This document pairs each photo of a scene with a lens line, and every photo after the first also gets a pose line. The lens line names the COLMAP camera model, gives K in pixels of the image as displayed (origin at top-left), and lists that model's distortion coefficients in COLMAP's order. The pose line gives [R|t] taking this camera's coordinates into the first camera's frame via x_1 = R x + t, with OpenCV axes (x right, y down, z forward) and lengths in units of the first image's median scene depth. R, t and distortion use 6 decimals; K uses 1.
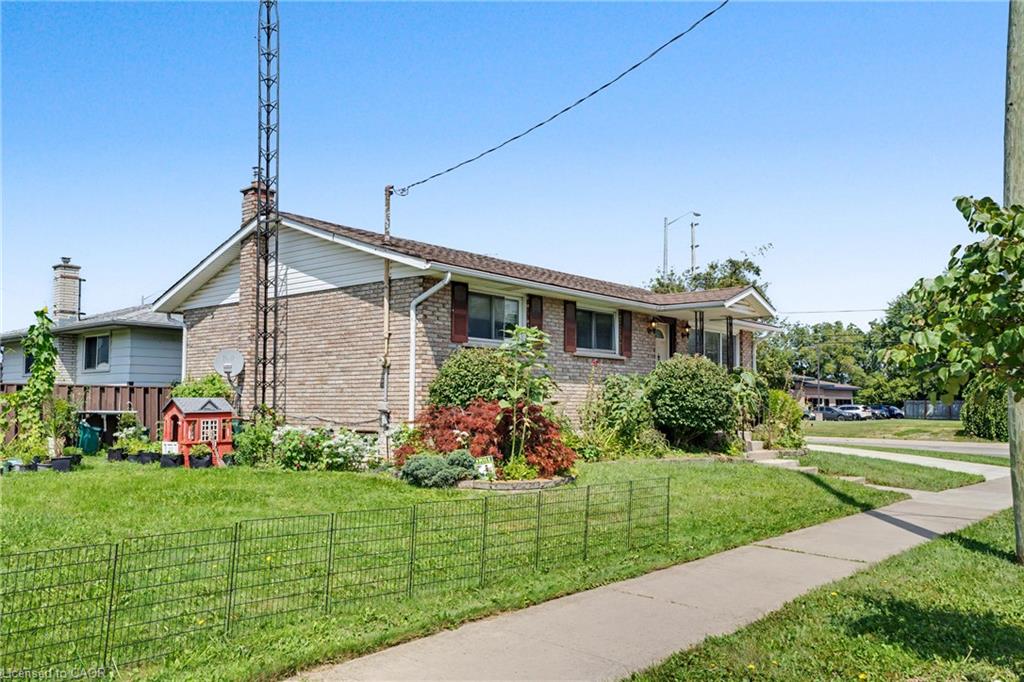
lens RADIAL K [[790.0, 0, 516.8], [0, 790.0, 339.2], [0, 0, 1]] dist [0.075895, 0.006471]
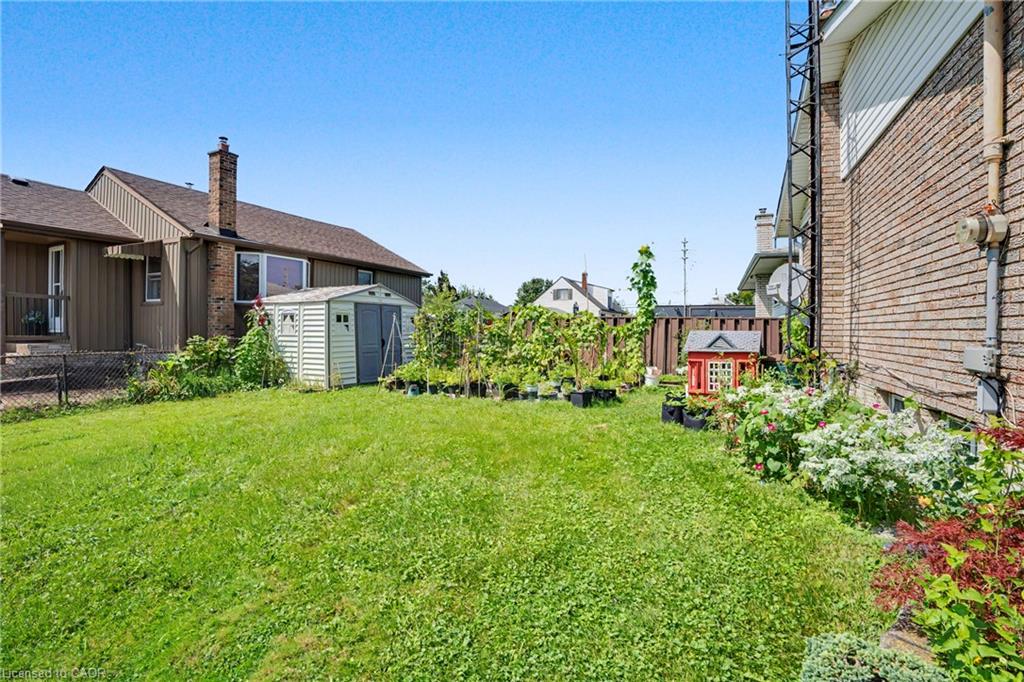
lens RADIAL K [[479.7, 0, 503.6], [0, 479.7, 339.6], [0, 0, 1]] dist [-0.053760, 0.010913]
pose [[0.300389, 0.019175, -0.953624, -0.035426], [0.073052, 0.996399, 0.043047, 0.045212], [0.951015, -0.082595, 0.297907, 0.643425]]
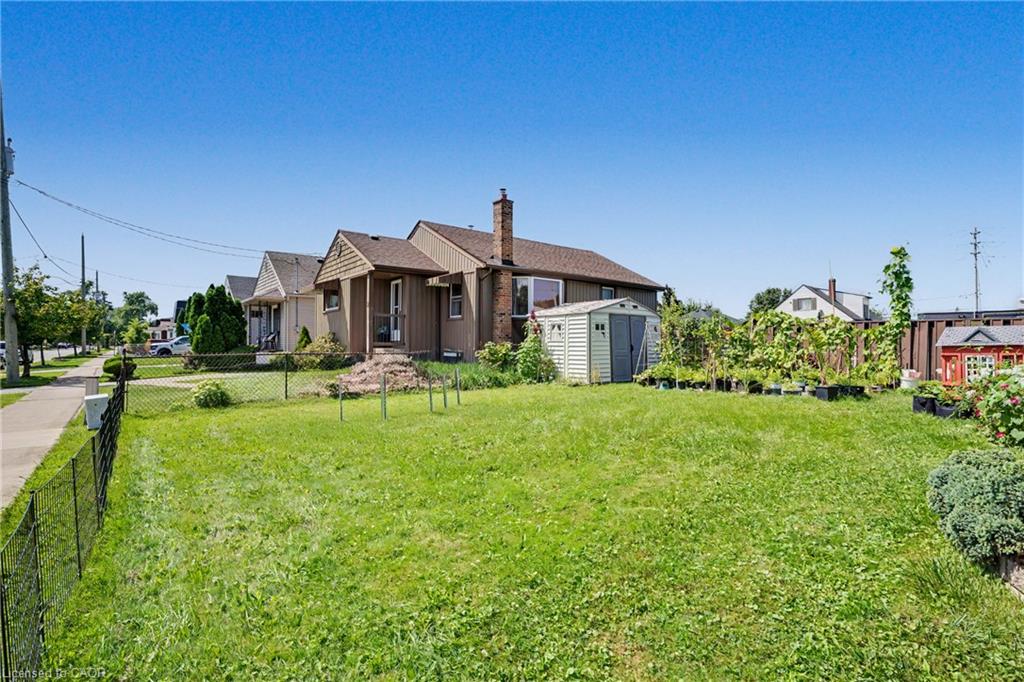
lens RADIAL K [[479.7, 0, 520.4], [0, 479.7, 342.9], [0, 0, 1]] dist [-0.053760, 0.010913]
pose [[-0.115022, -0.008198, -0.993329, 0.079572], [0.080331, 0.996614, -0.017527, 0.058307], [0.990109, -0.081811, -0.113974, 0.586975]]
